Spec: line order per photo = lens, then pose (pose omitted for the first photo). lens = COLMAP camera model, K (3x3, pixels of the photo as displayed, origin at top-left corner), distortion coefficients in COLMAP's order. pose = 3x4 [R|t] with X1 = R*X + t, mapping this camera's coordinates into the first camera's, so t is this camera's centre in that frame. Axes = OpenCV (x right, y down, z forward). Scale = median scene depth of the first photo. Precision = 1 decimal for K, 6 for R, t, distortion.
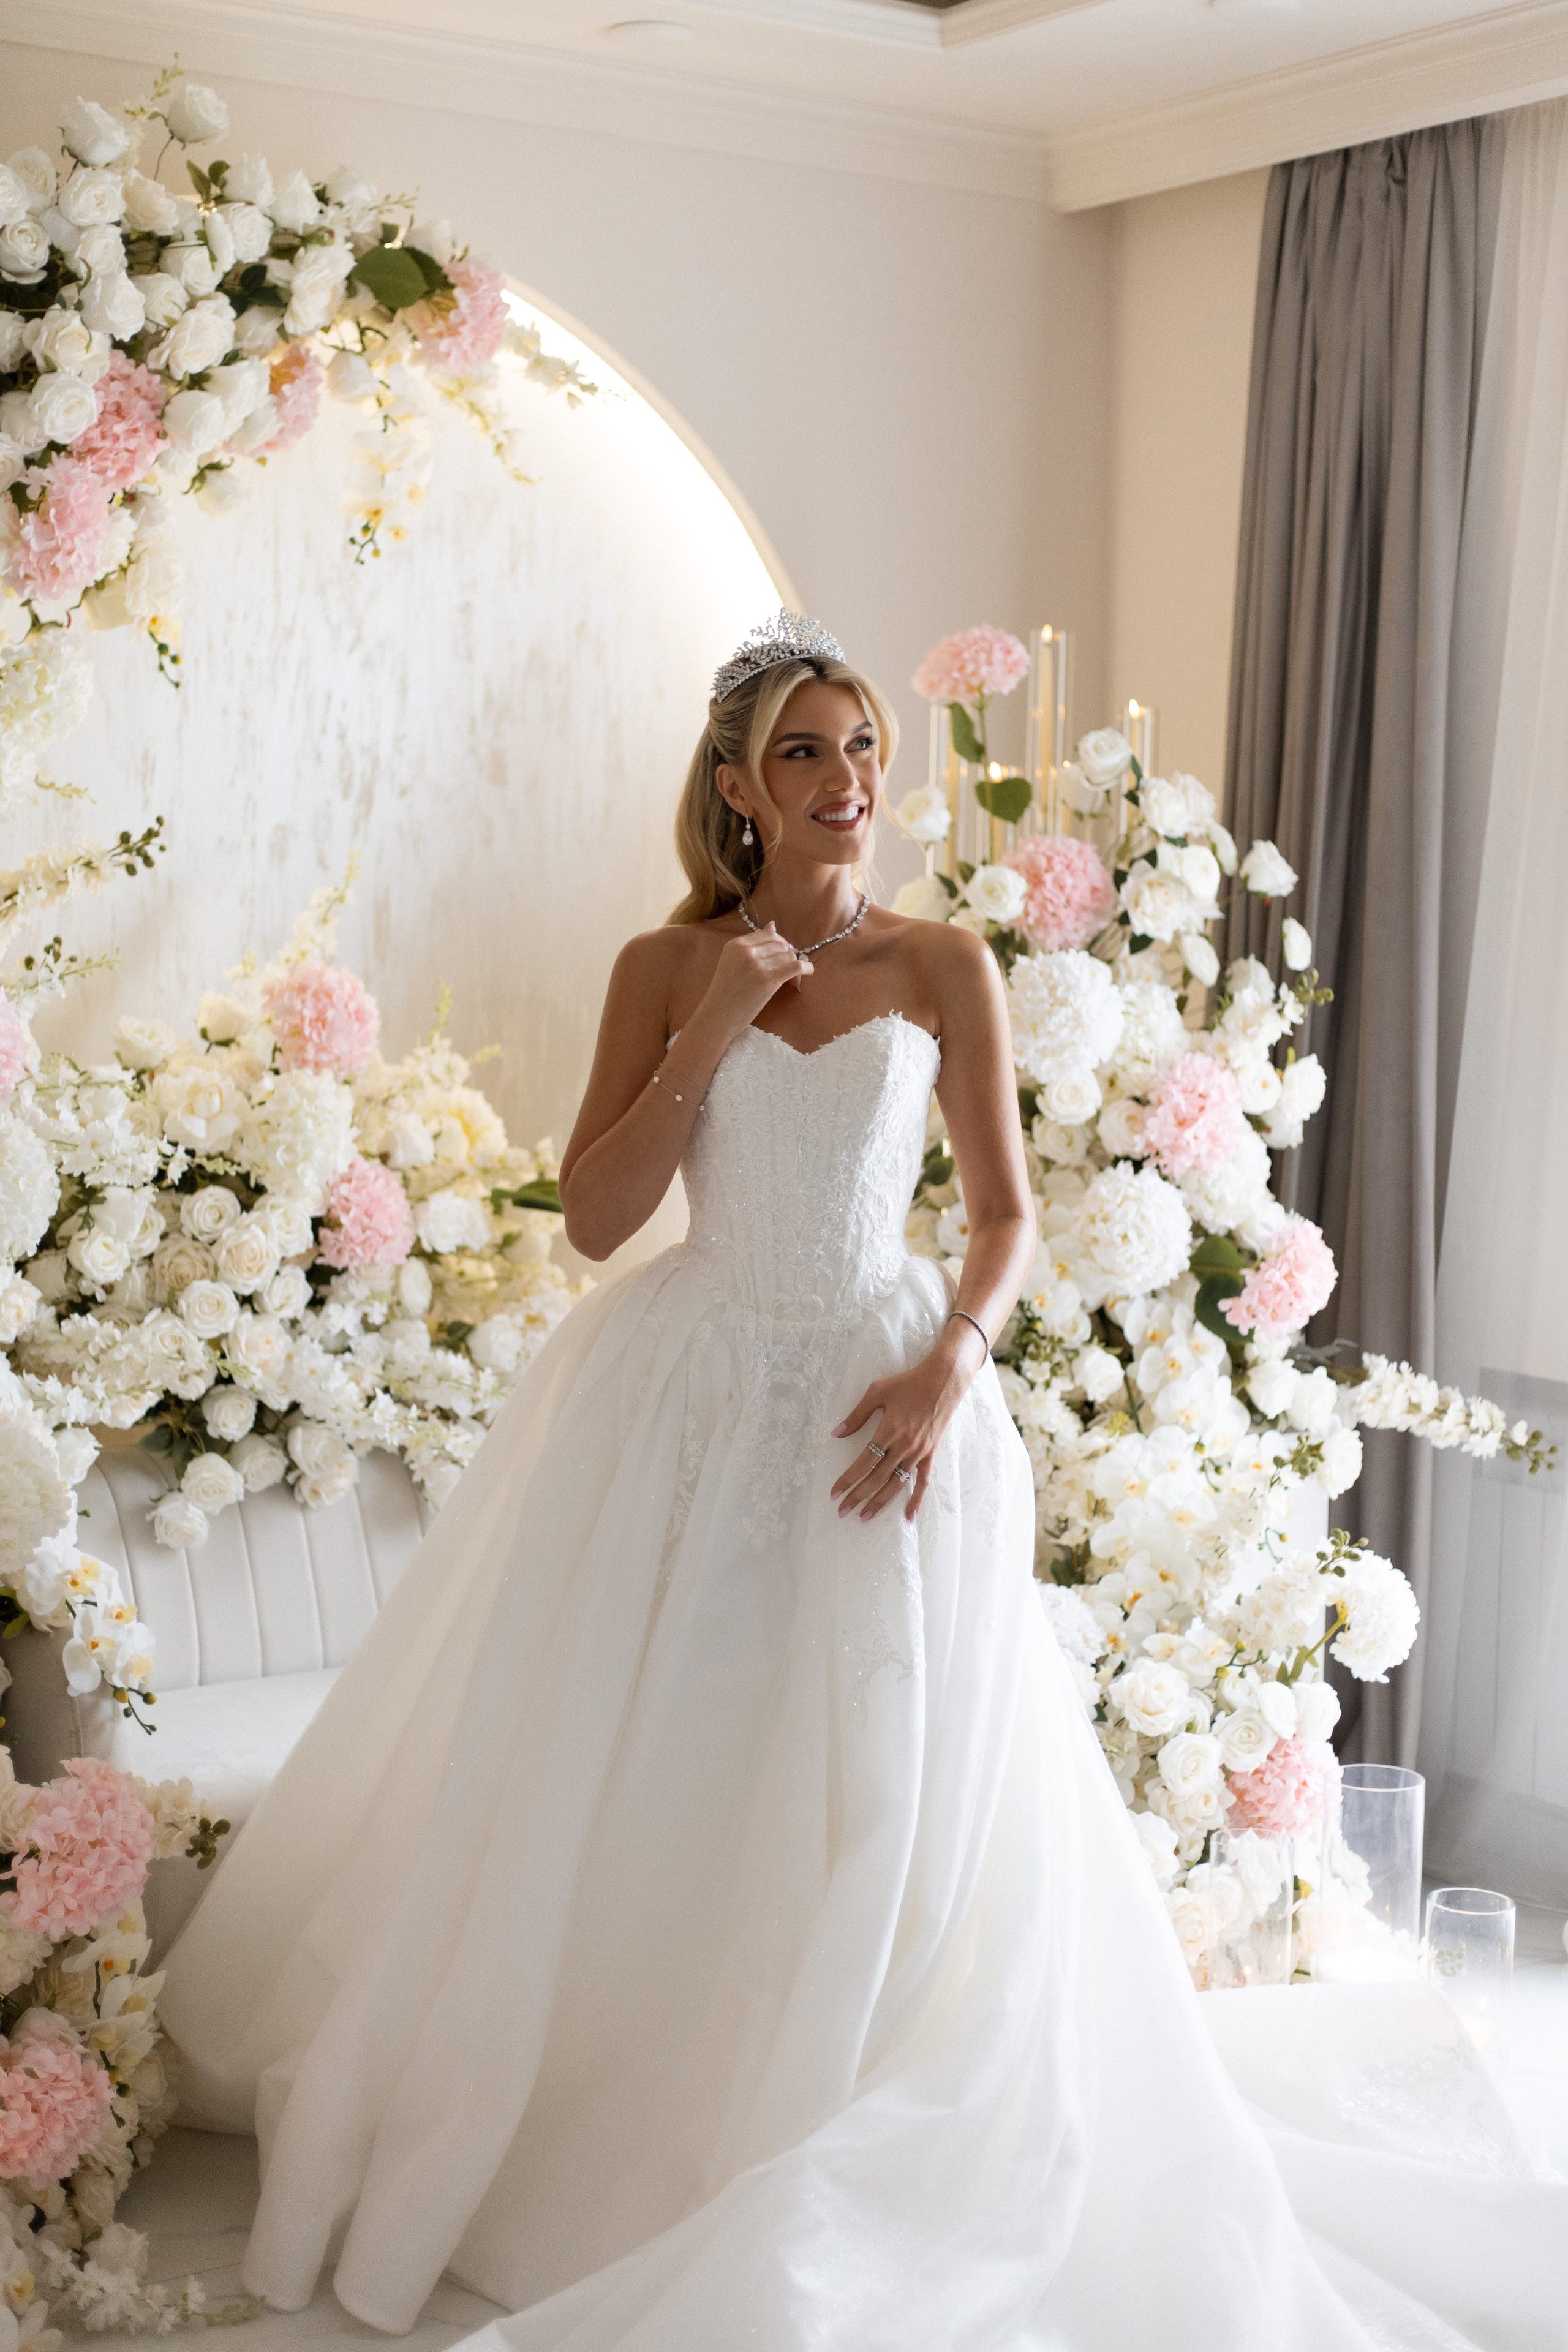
lens RADIAL K [[3571.8, 0, 796.0], [0, 3571.8, 1177.4], [0, 0, 1]] dist [0.007607, 0.000000]
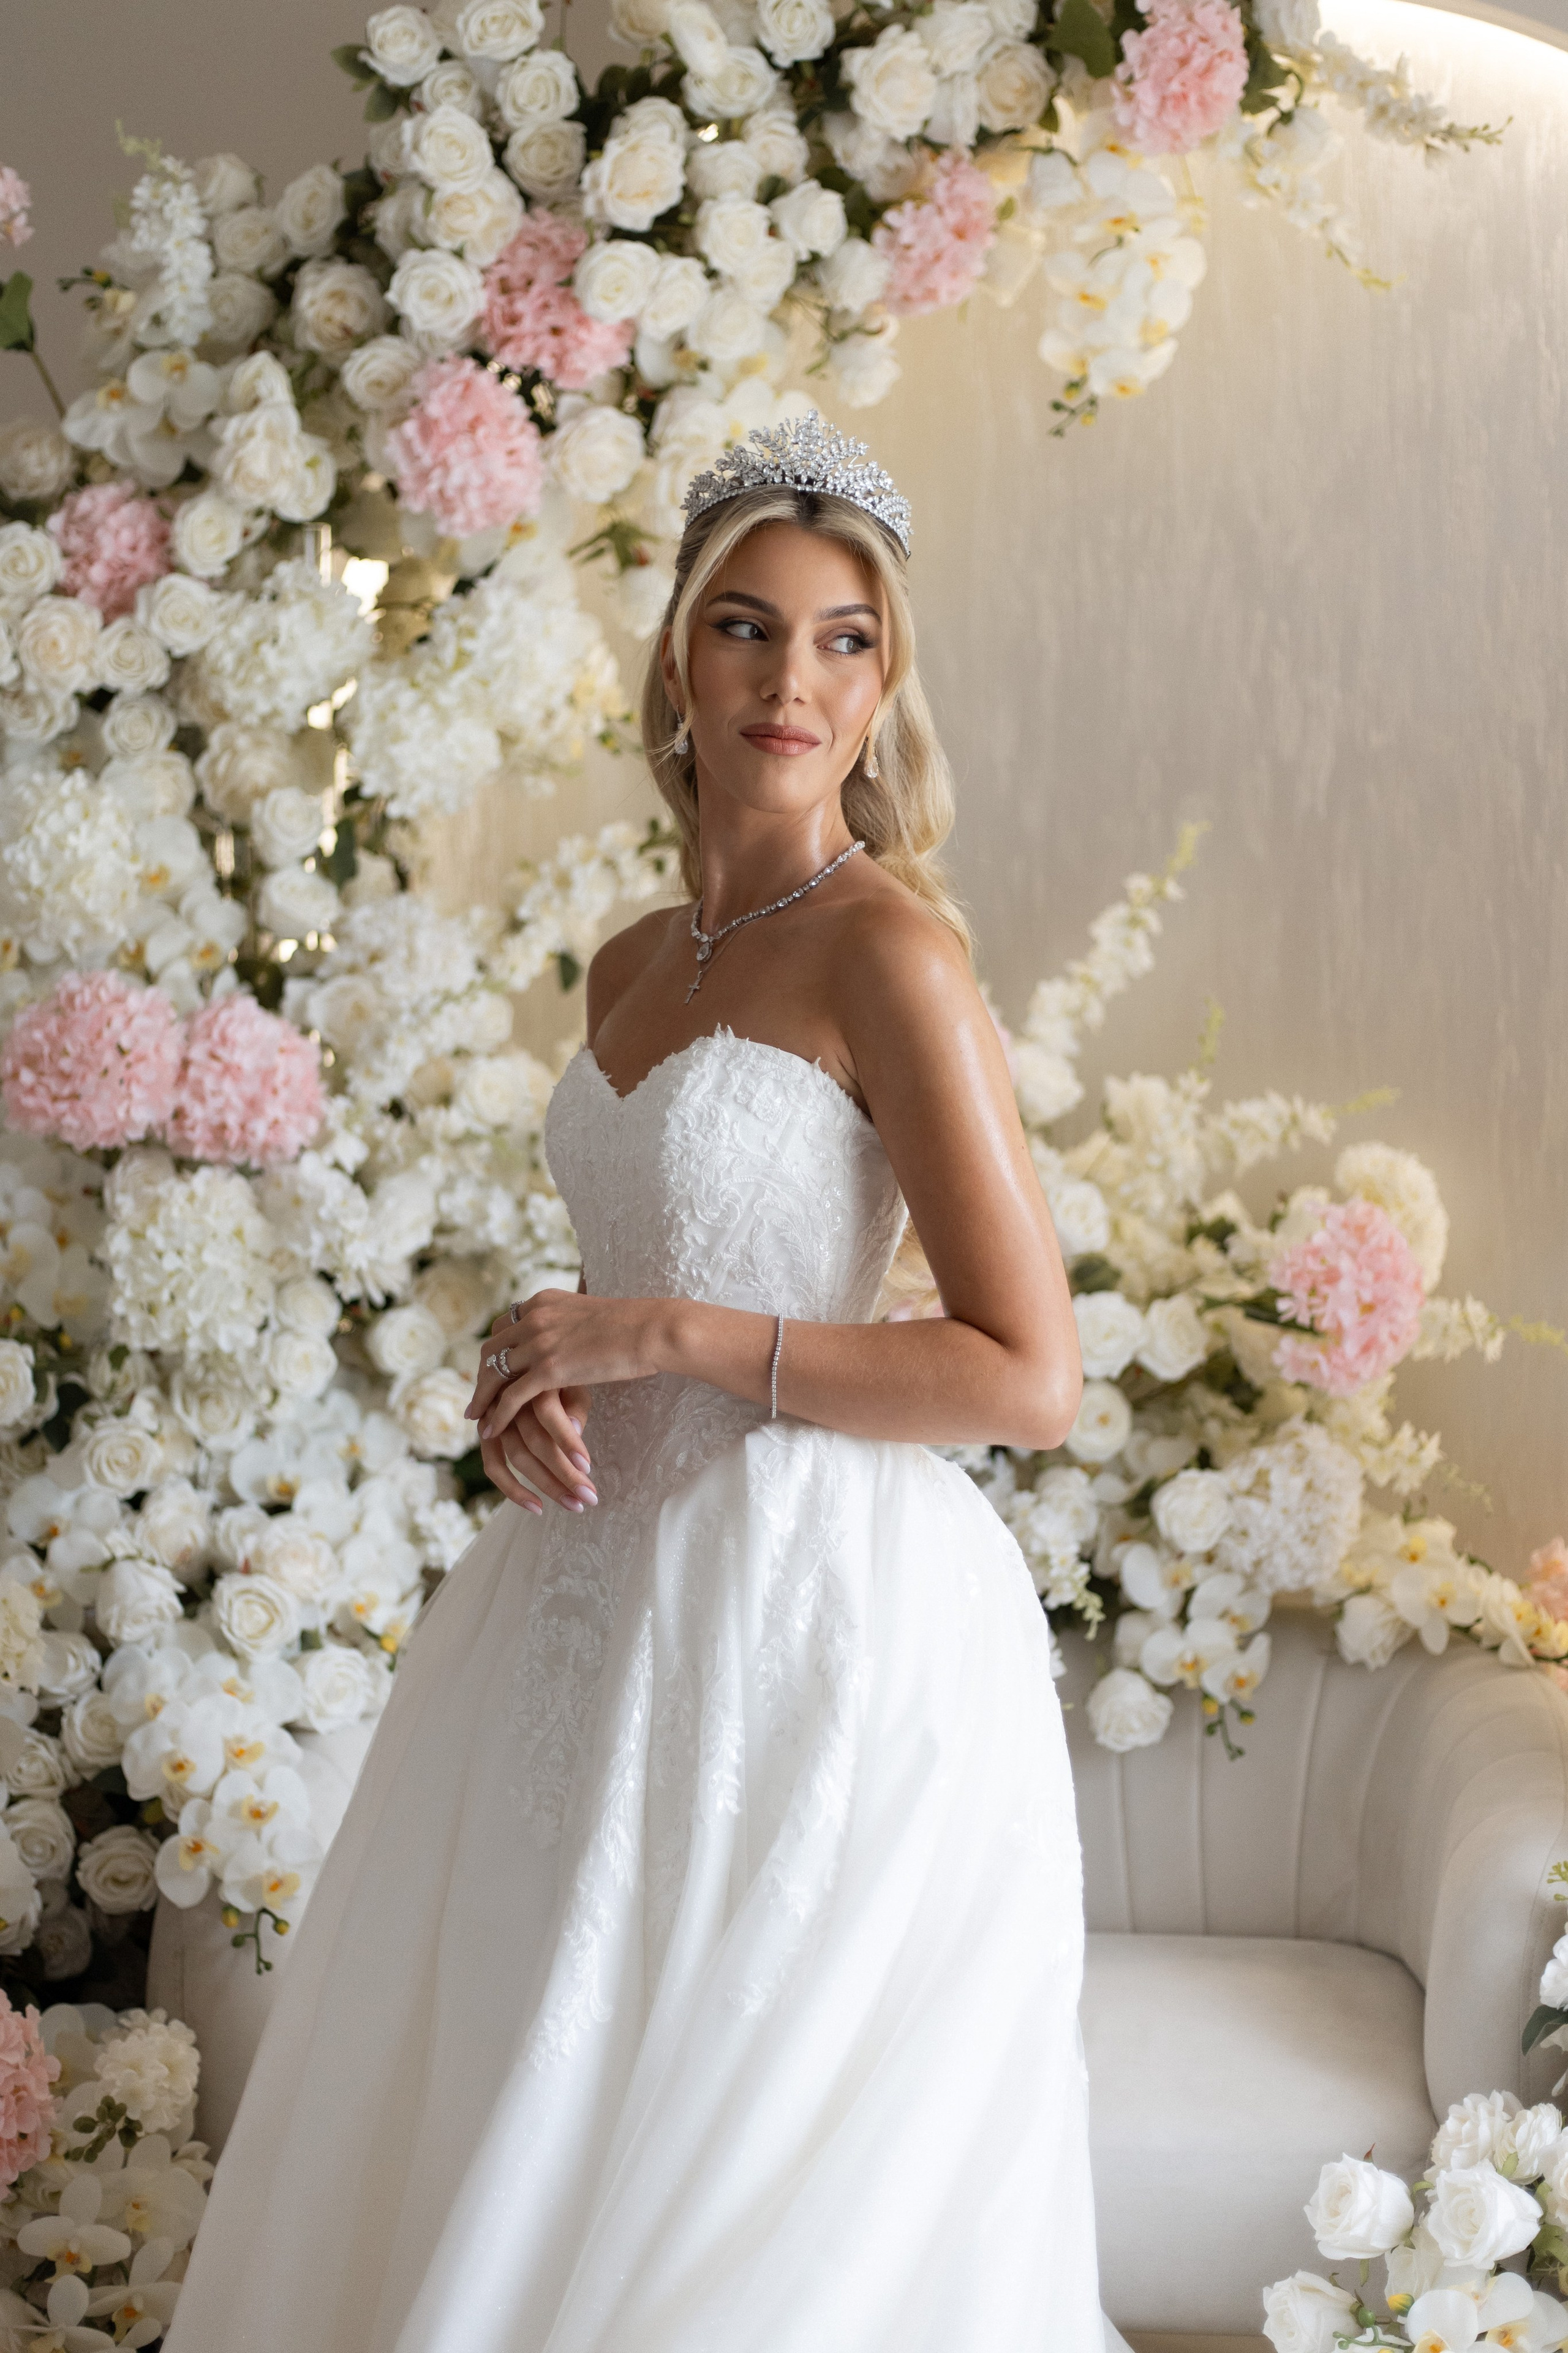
lens RADIAL K [[3573.0, 0, 751.6], [0, 3573.0, 1152.0], [0, 0, 1]] dist [0.007607, 0.000000]
pose [[0.675901, 0.004724, -0.736977, 0.384293], [-0.017717, 0.999795, -0.009840, -0.015502], [0.736779, 0.019708, 0.675846, 0.462741]]
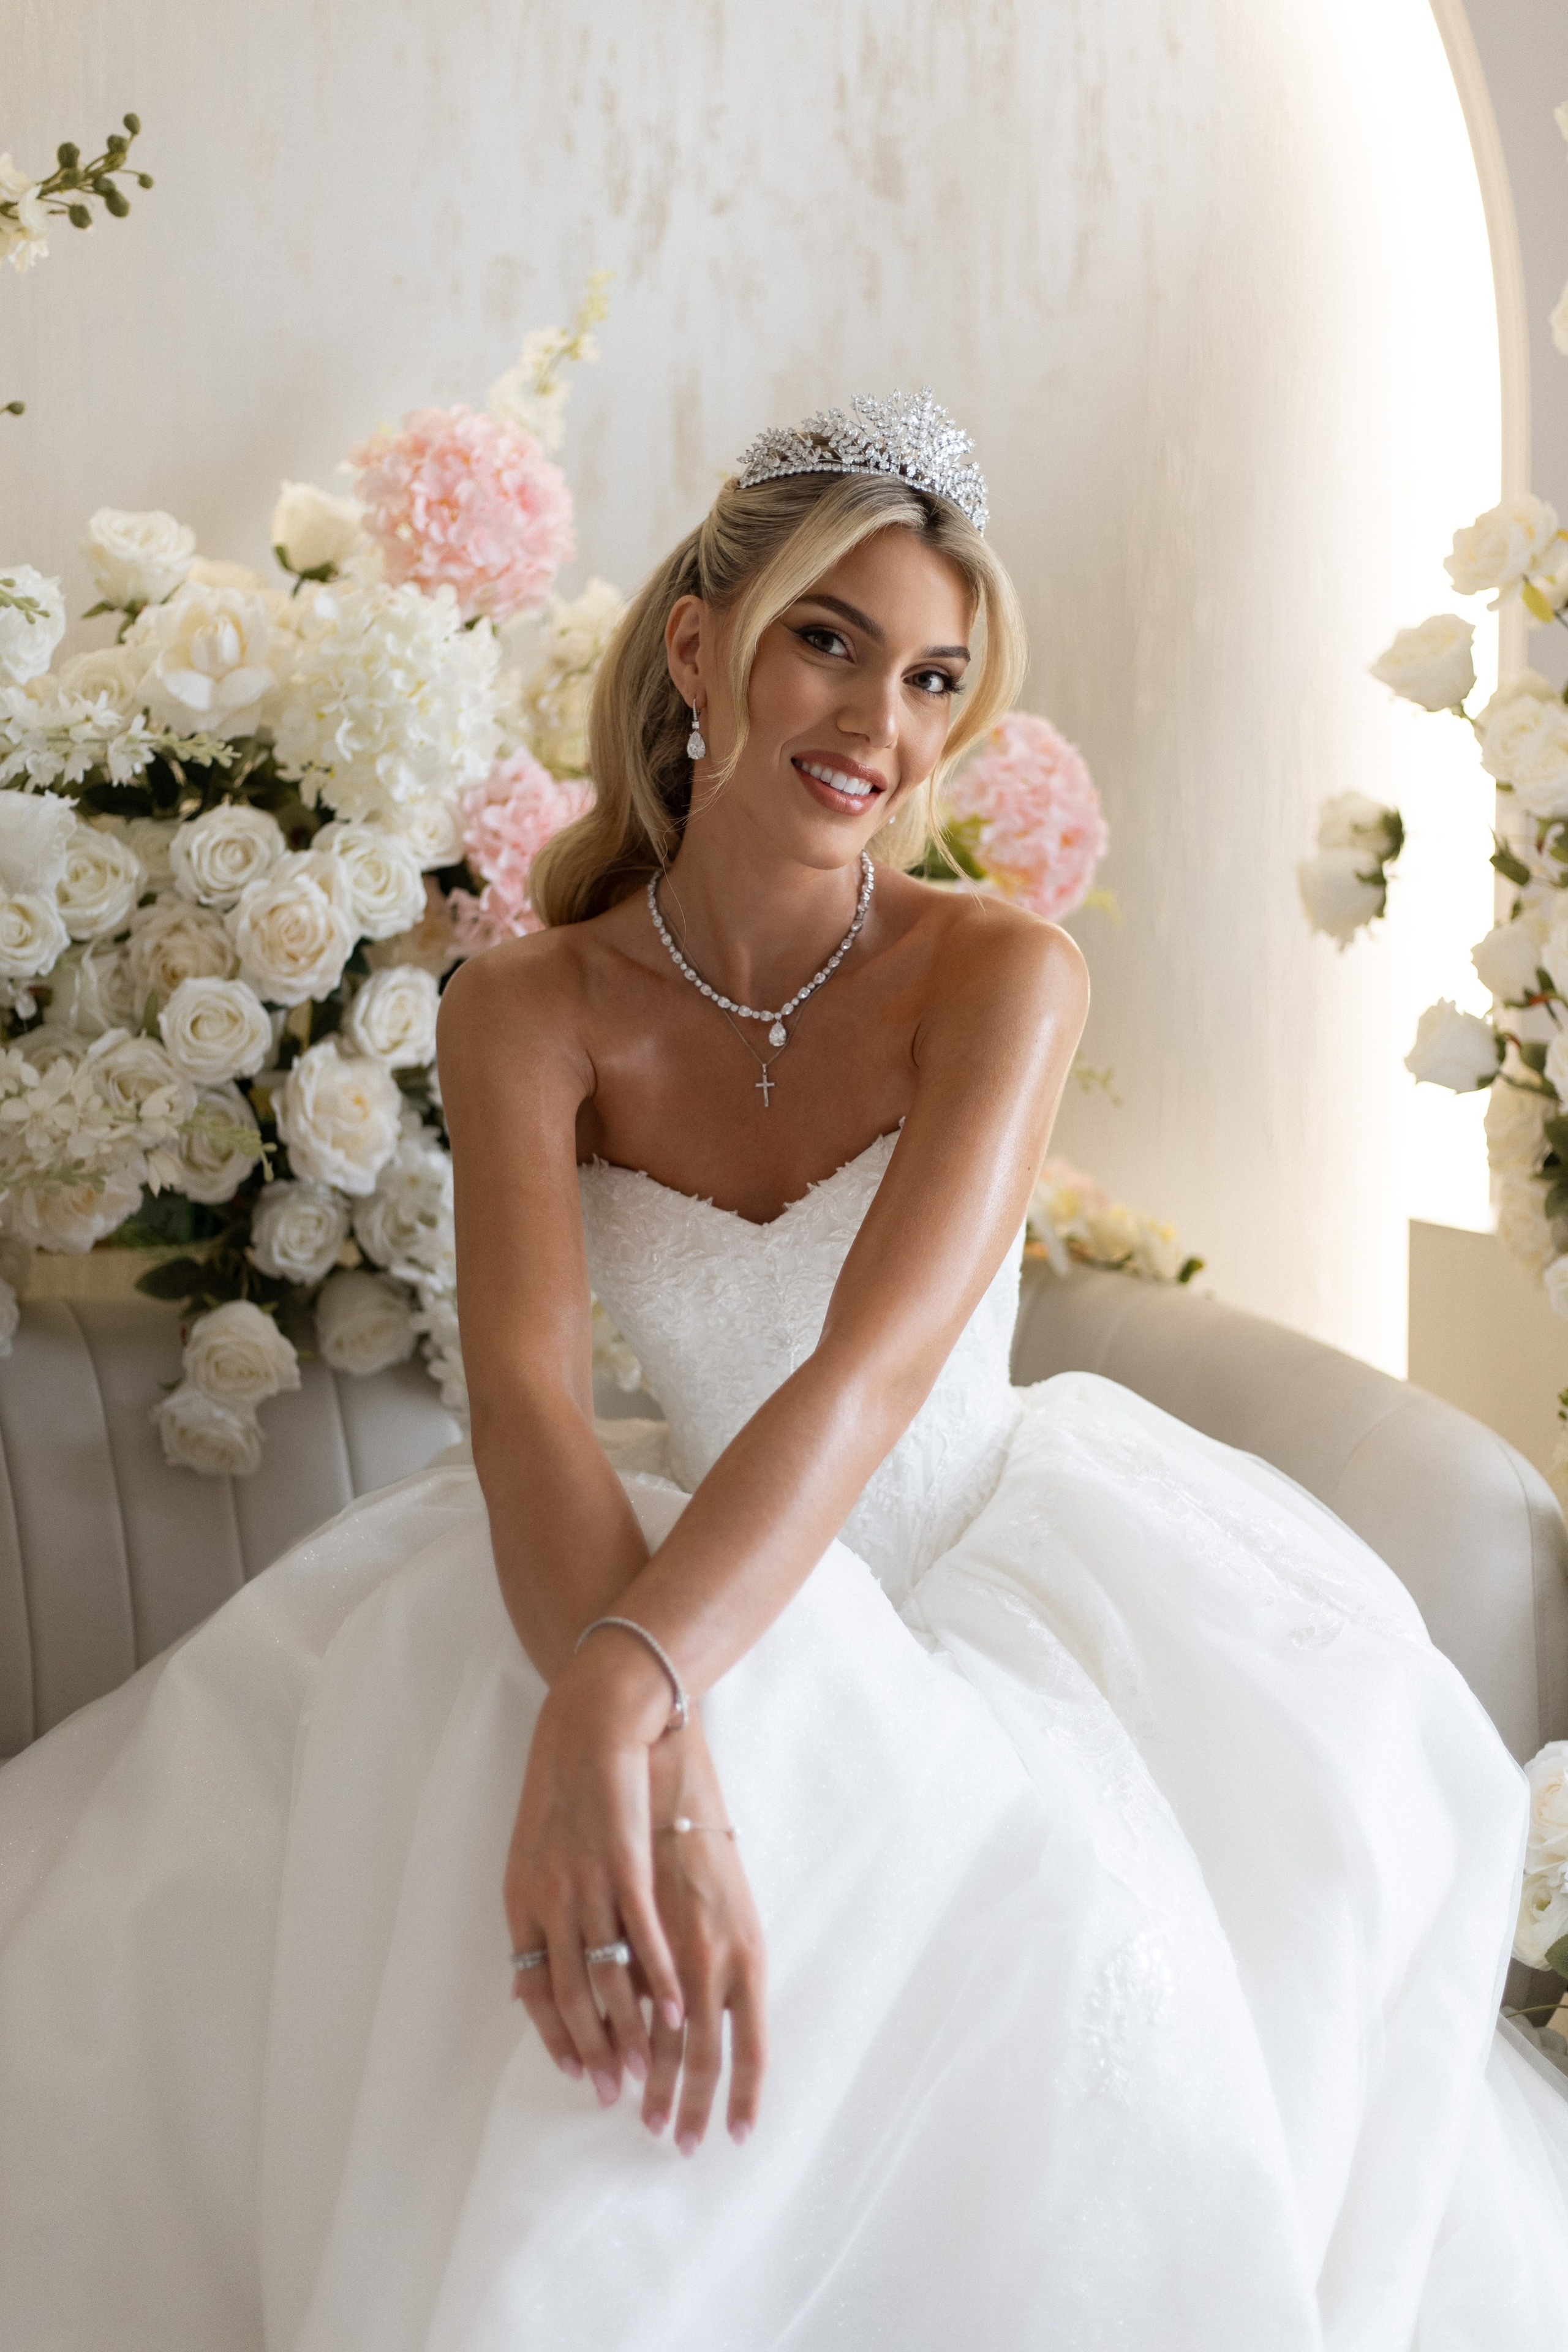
lens RADIAL K [[3571.8, 0, 738.3], [0, 3571.8, 1260.5], [0, 0, 1]] dist [0.007607, 0.000000]
pose [[0.973342, 0.002747, -0.229344, 0.032554], [0.007021, 0.999103, 0.041763, 0.046702], [0.229253, -0.042260, 0.972449, 0.468342]]
